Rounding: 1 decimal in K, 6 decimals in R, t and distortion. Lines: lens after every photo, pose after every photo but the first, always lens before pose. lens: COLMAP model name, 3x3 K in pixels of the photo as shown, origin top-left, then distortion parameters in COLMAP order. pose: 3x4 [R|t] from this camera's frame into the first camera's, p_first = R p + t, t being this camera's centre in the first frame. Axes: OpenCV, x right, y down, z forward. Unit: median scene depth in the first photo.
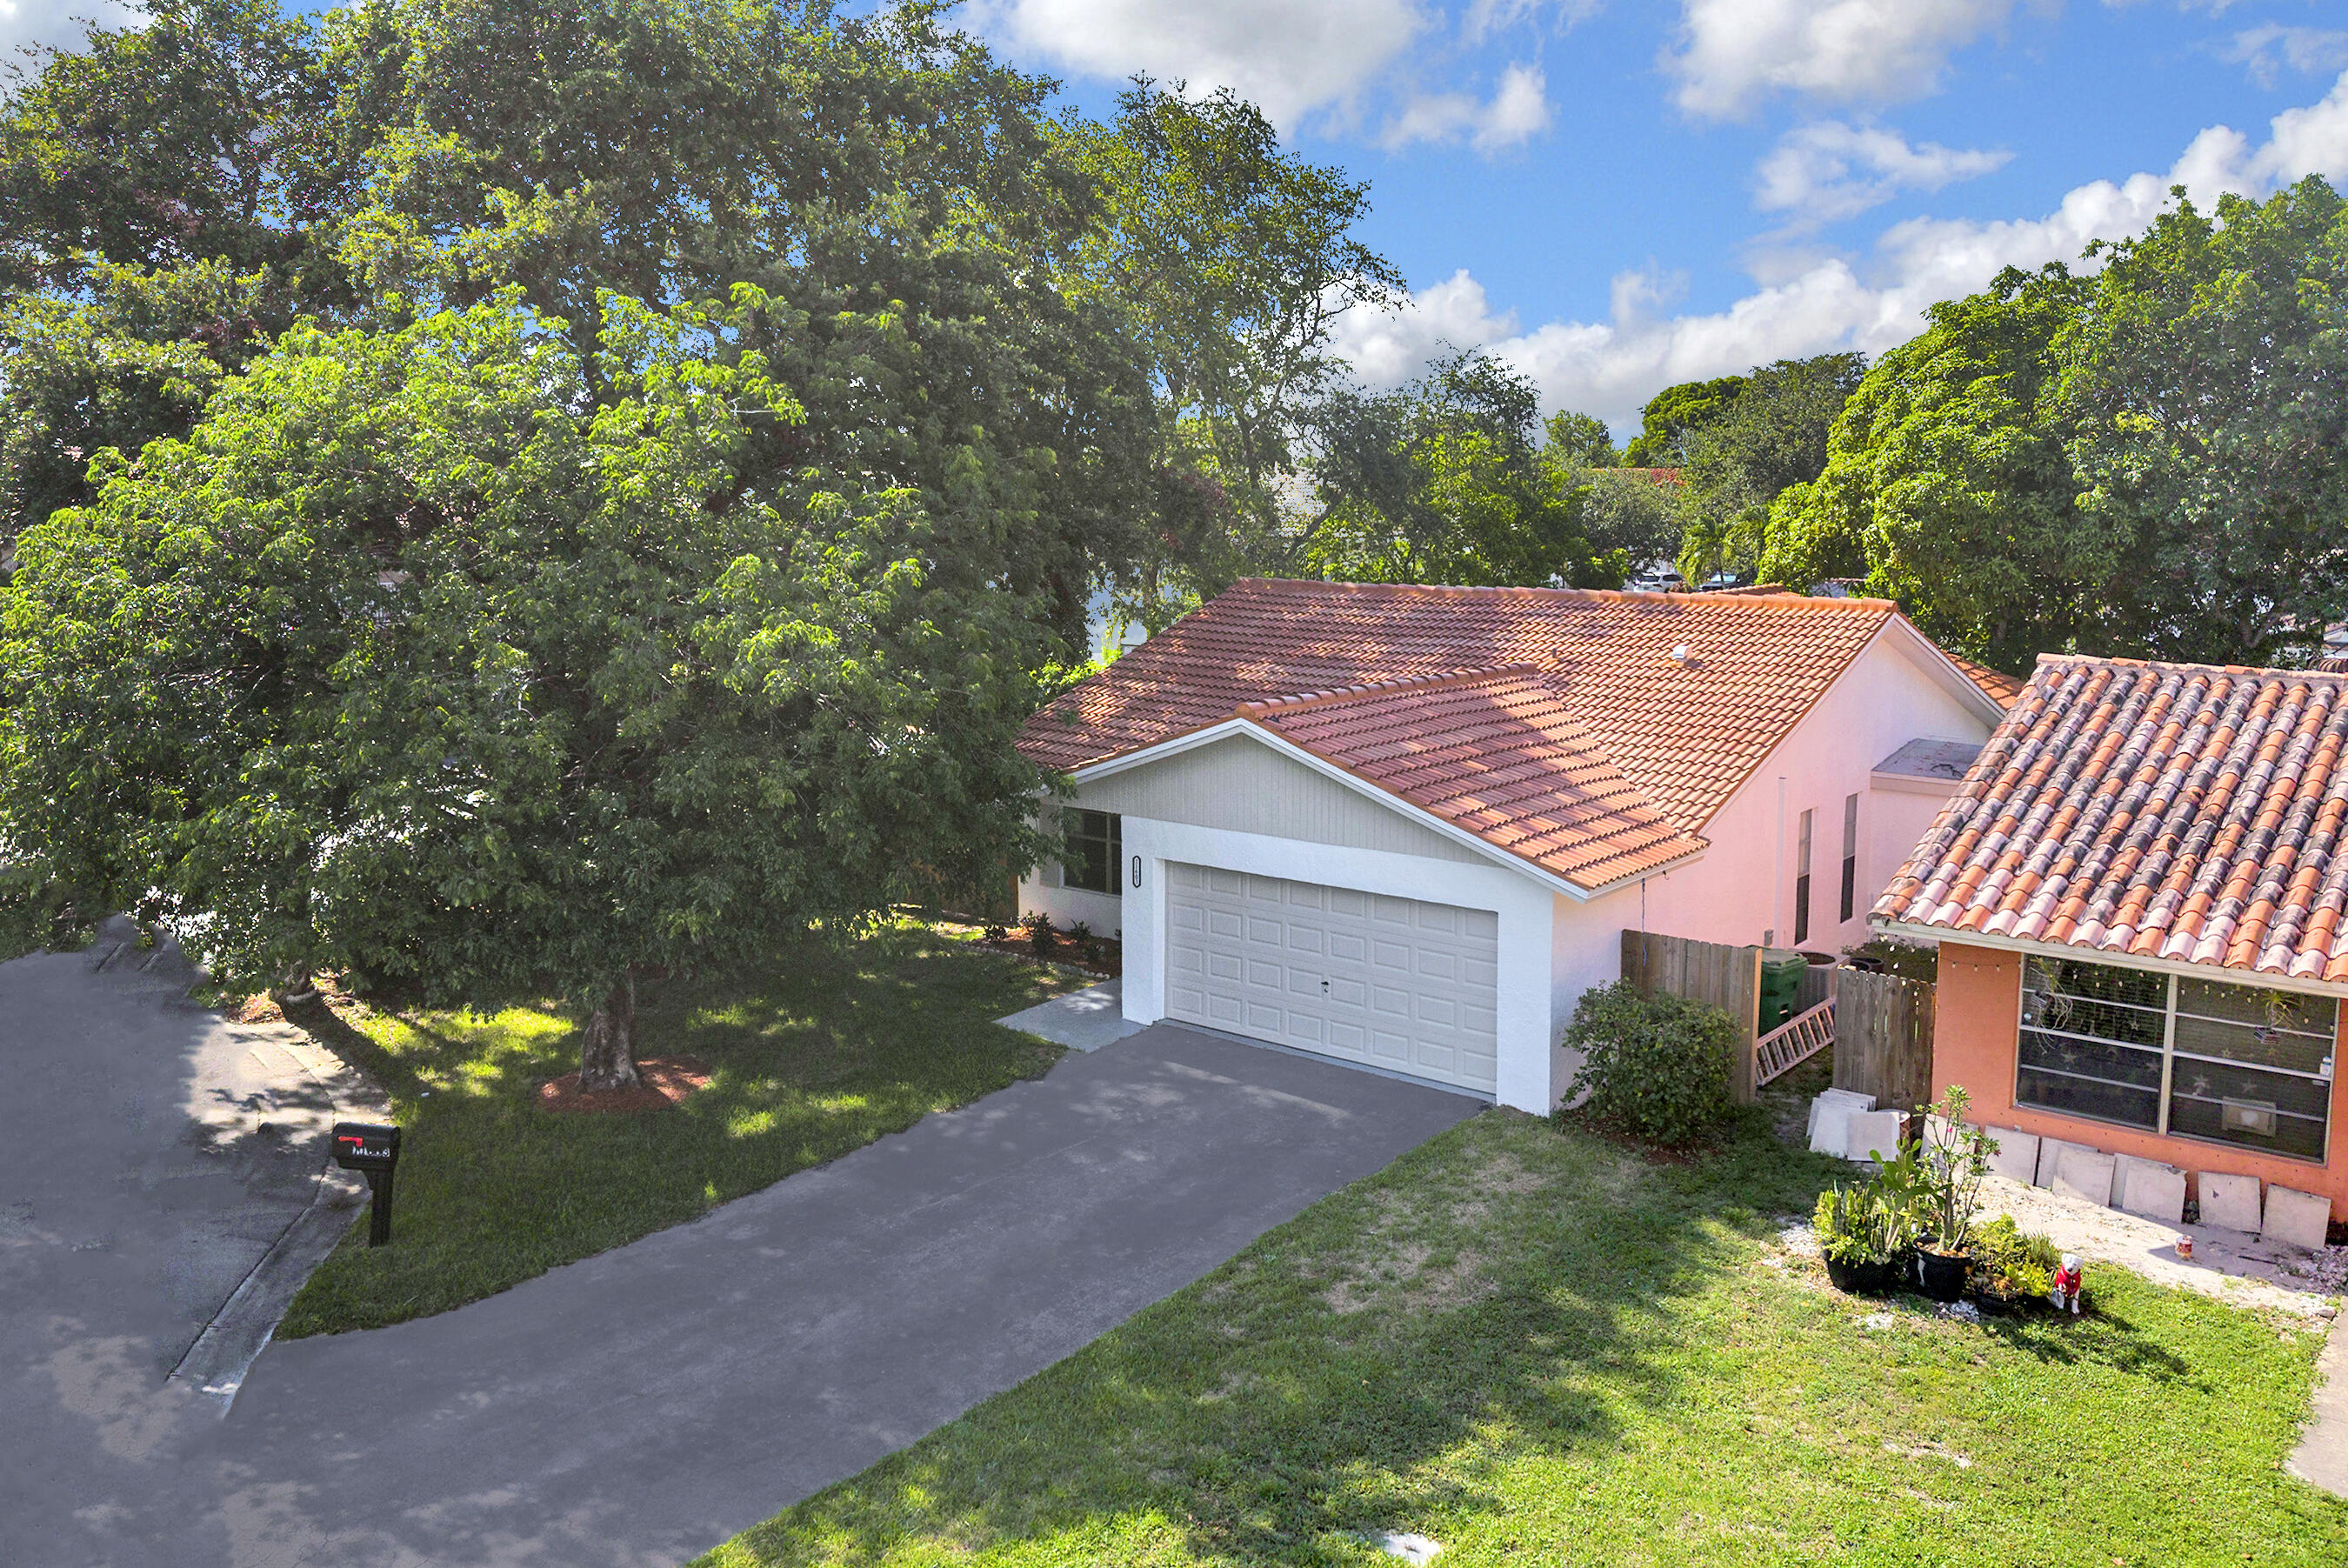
lens RADIAL K [[1827.1, 0, 1174.0], [0, 1827.1, 784.0], [0, 0, 1]] dist [0.007940, -0.001676]
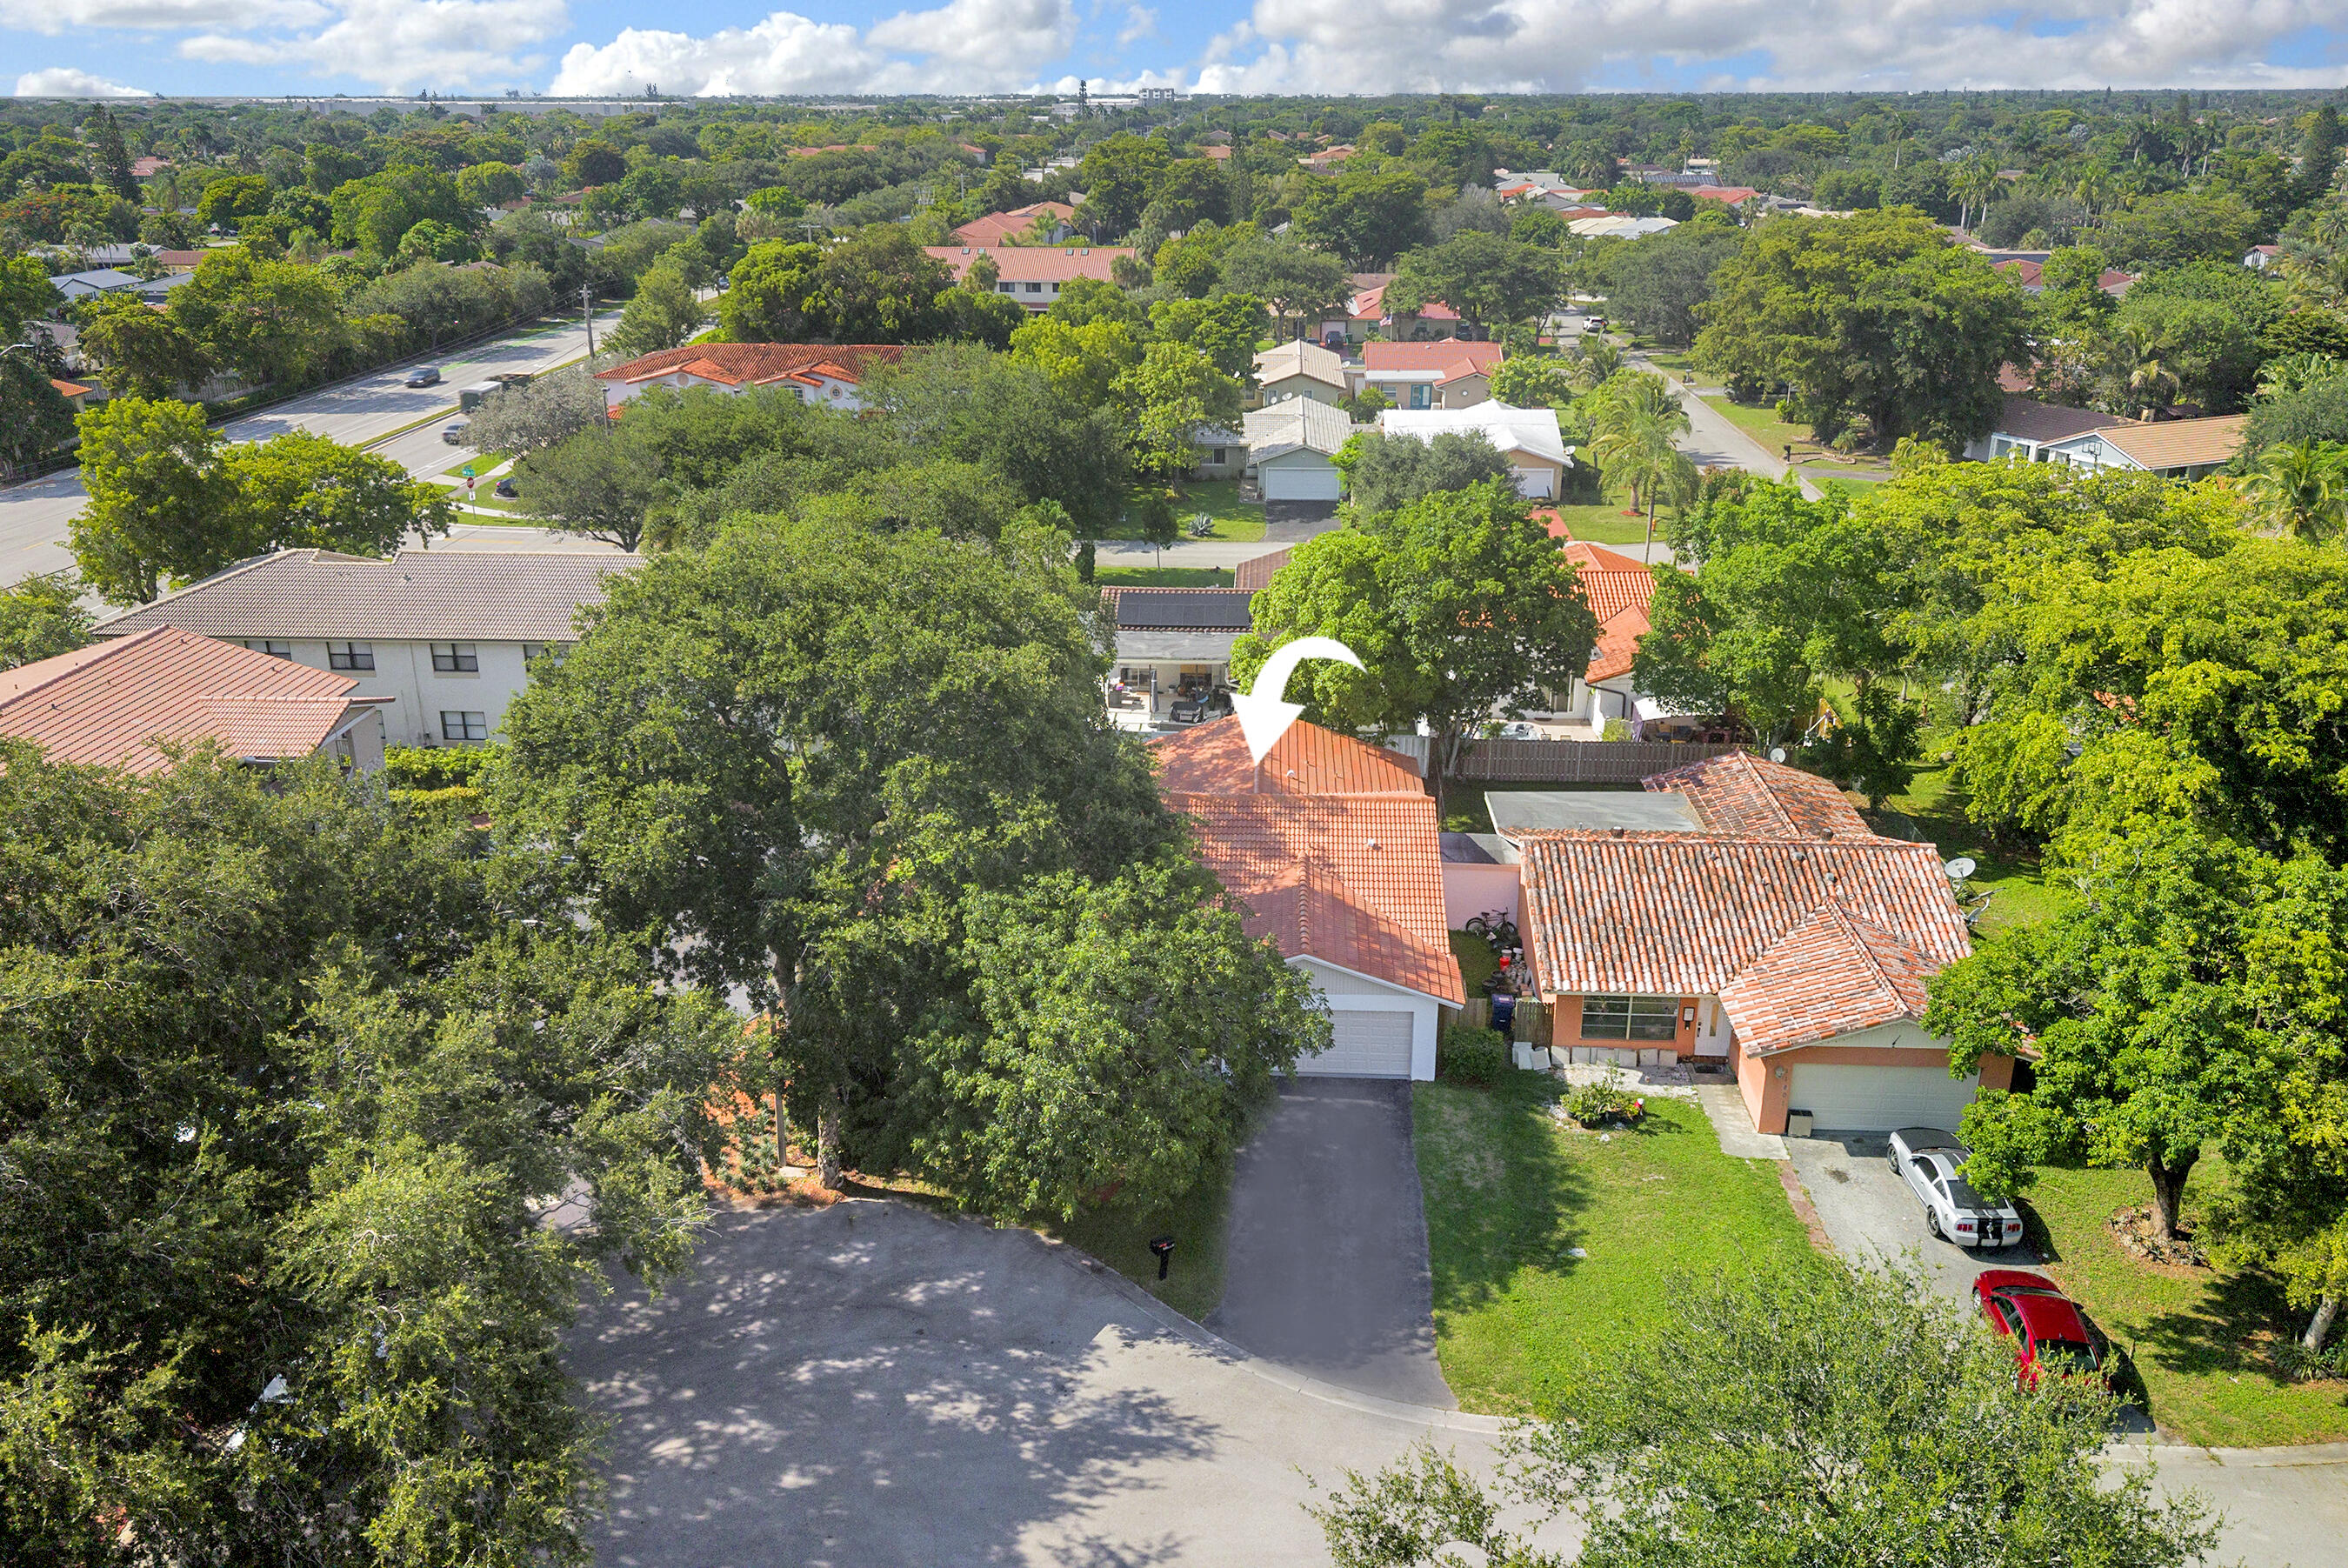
lens RADIAL K [[1827.1, 0, 1174.0], [0, 1827.1, 784.0], [0, 0, 1]] dist [0.007940, -0.001676]
pose [[0.816212, -0.195837, 0.543549, -1.659068], [0.093697, 0.973213, 0.209944, -0.942437], [-0.570104, -0.120429, 0.812698, -0.979118]]
